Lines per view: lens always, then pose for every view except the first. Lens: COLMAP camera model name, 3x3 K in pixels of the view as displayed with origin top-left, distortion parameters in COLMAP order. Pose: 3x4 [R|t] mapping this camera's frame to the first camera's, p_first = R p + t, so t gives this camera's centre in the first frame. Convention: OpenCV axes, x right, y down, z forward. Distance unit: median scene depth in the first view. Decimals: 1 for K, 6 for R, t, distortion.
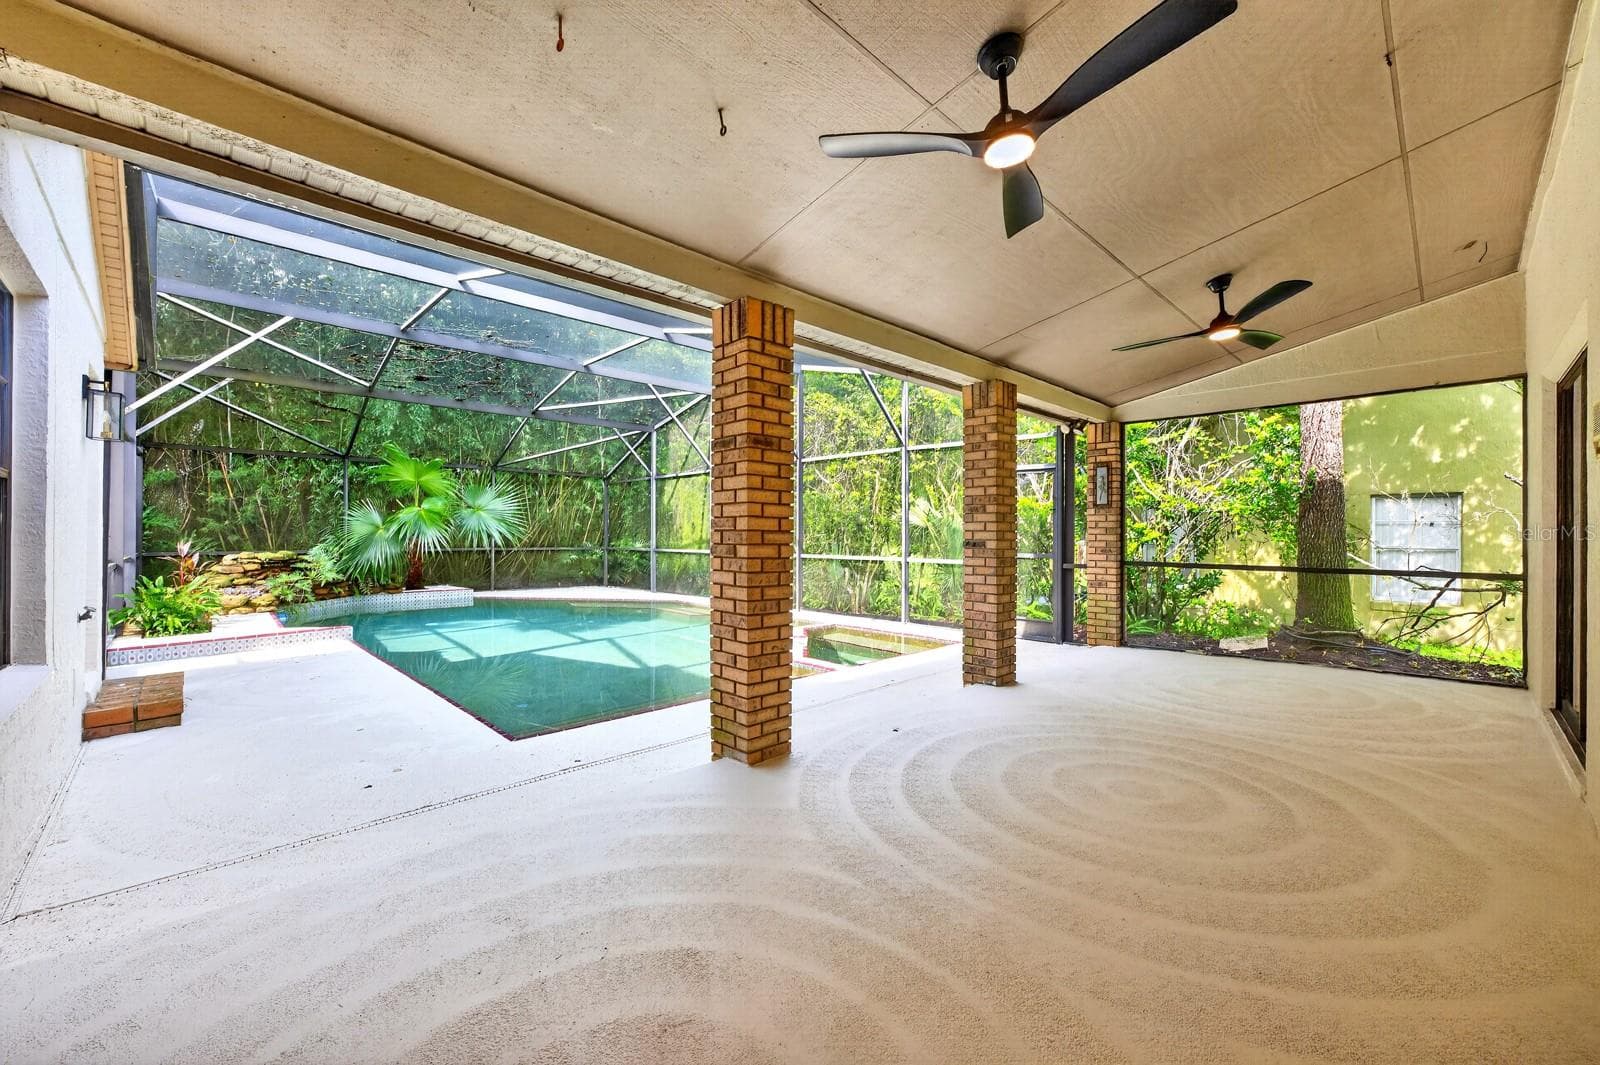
lens RADIAL K [[635.4, 0, 806.4], [0, 635.4, 529.9], [0, 0, 1]] dist [-0.011244, 0.001338]
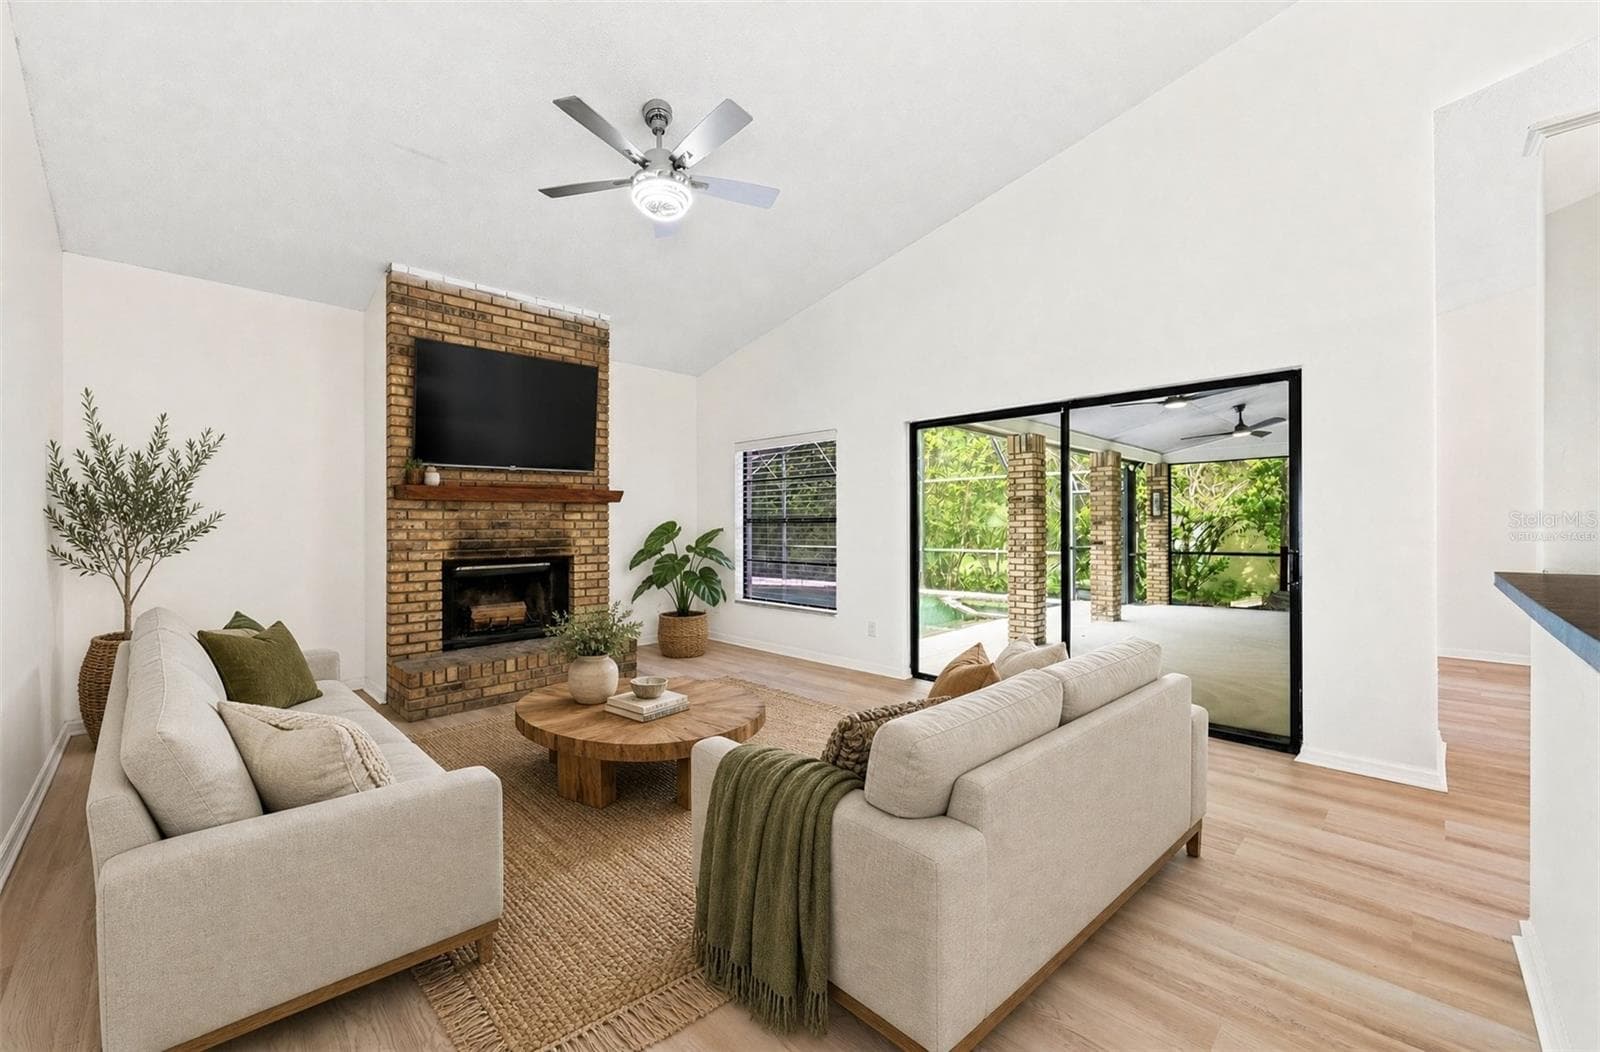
lens RADIAL K [[616.2, 0, 802.1], [0, 616.2, 525.0], [0, 0, 1]] dist [-0.009516, 0.000340]
pose [[0.999939, -0.010957, -0.001230, -0.422228], [0.010959, 0.999938, 0.001784, -0.029325], [0.001211, -0.001797, 0.999998, -0.542717]]
